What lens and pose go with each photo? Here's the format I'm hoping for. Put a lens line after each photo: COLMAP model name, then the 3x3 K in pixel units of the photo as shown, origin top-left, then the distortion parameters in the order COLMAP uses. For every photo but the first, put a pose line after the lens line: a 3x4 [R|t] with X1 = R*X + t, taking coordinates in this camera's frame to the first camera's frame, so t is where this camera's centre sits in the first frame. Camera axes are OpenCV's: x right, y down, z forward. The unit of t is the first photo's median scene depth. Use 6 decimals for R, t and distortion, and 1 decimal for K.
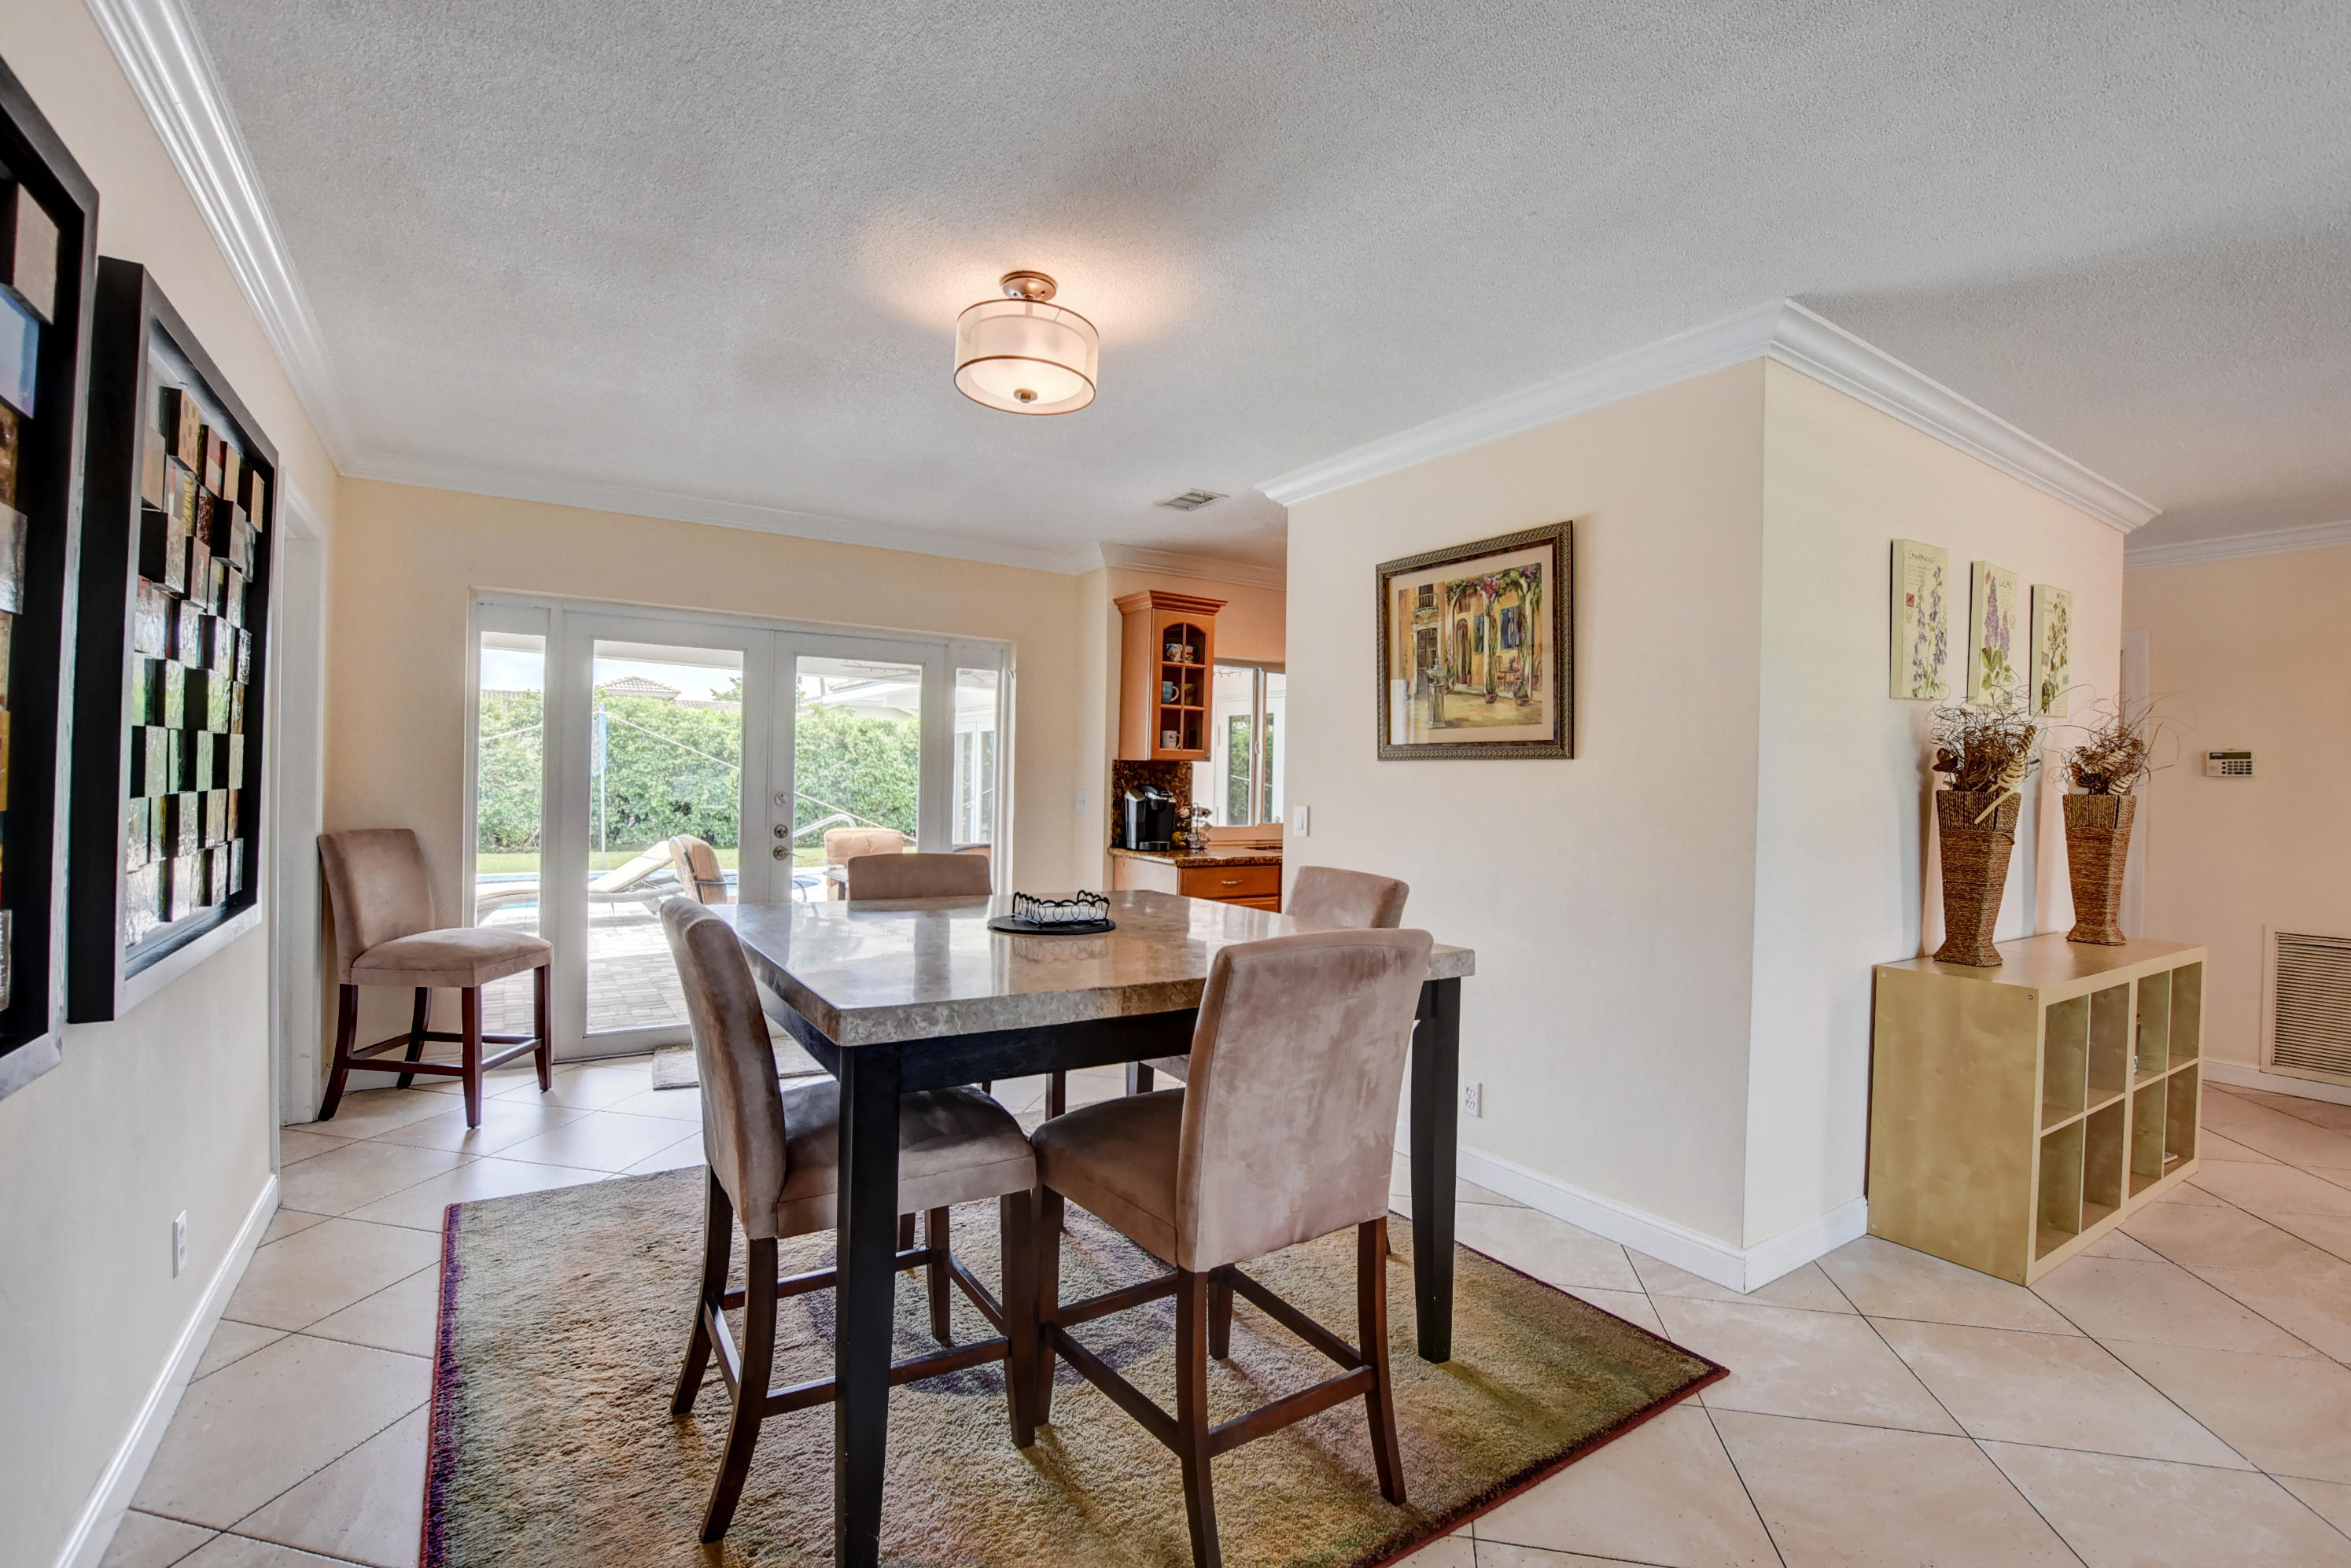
lens RADIAL K [[1043.3, 0, 1175.4], [0, 1043.3, 785.6], [0, 0, 1]] dist [-0.033712, 0.005719]
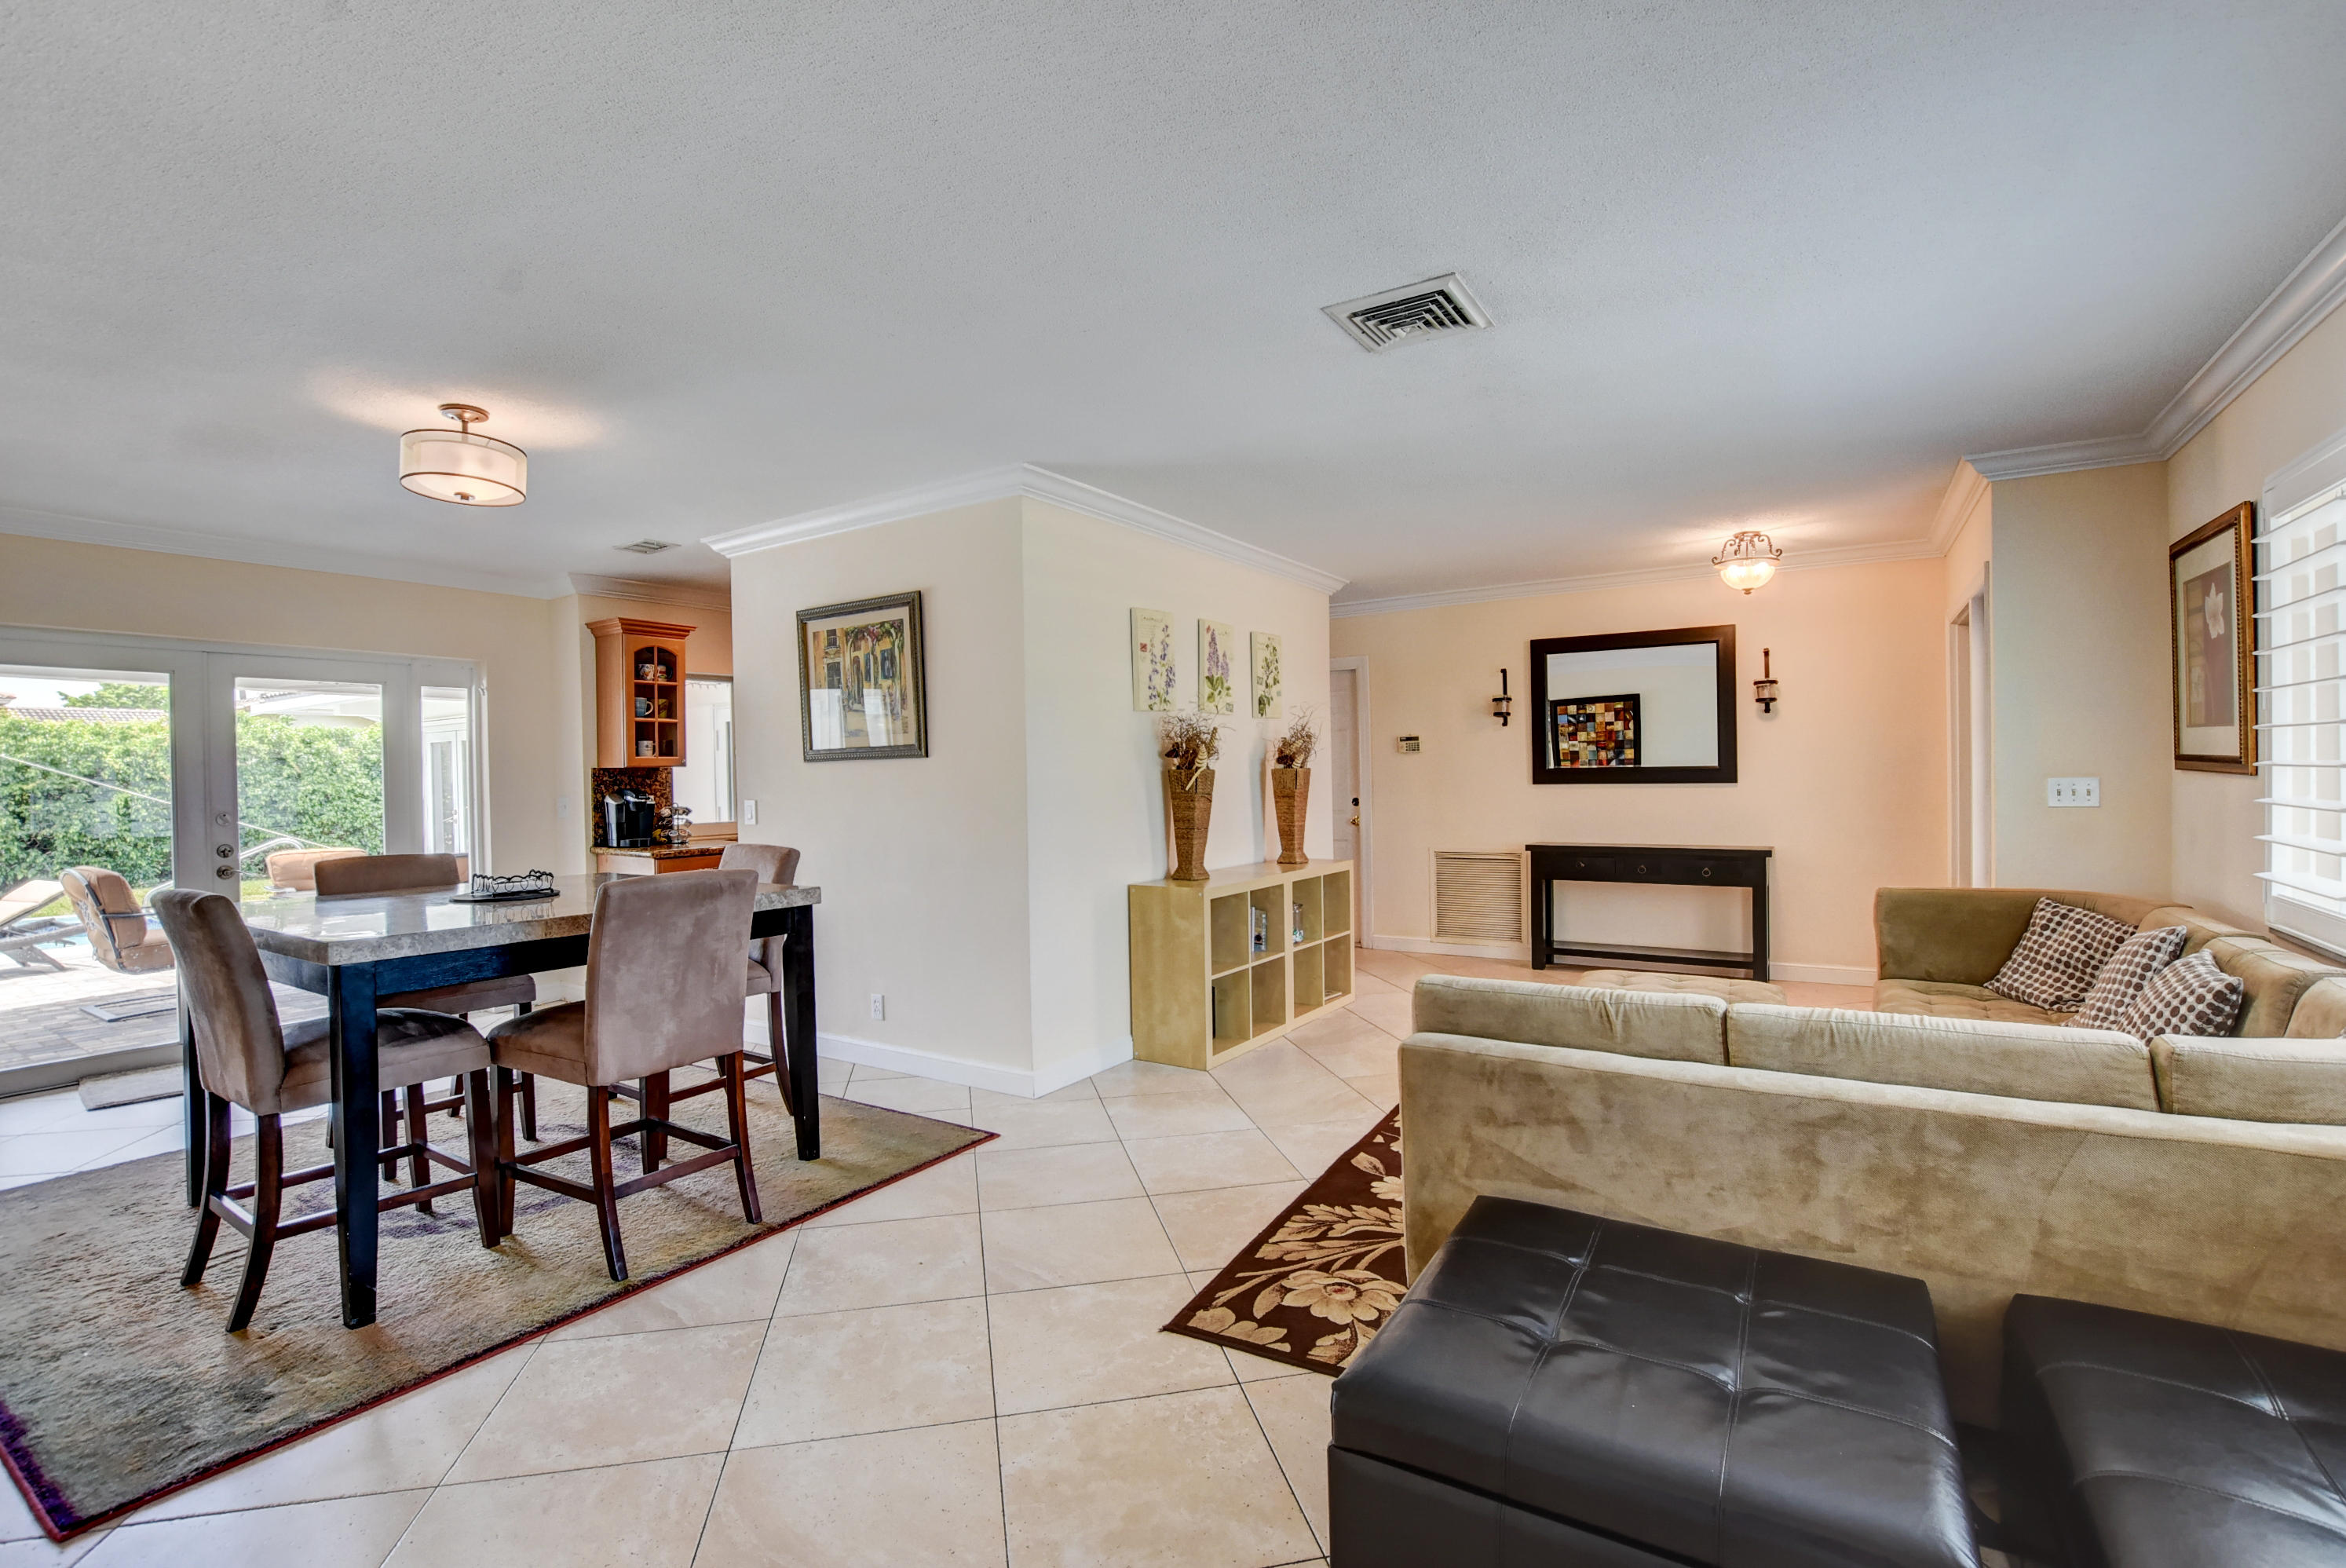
lens RADIAL K [[1041.2, 0, 1167.4], [0, 1041.2, 784.8], [0, 0, 1]] dist [-0.033712, 0.005719]
pose [[0.916015, -0.042620, 0.398875, 0.113893], [0.040678, 0.999083, 0.013335, 0.006305], [-0.399077, 0.004011, 0.916909, -0.447607]]
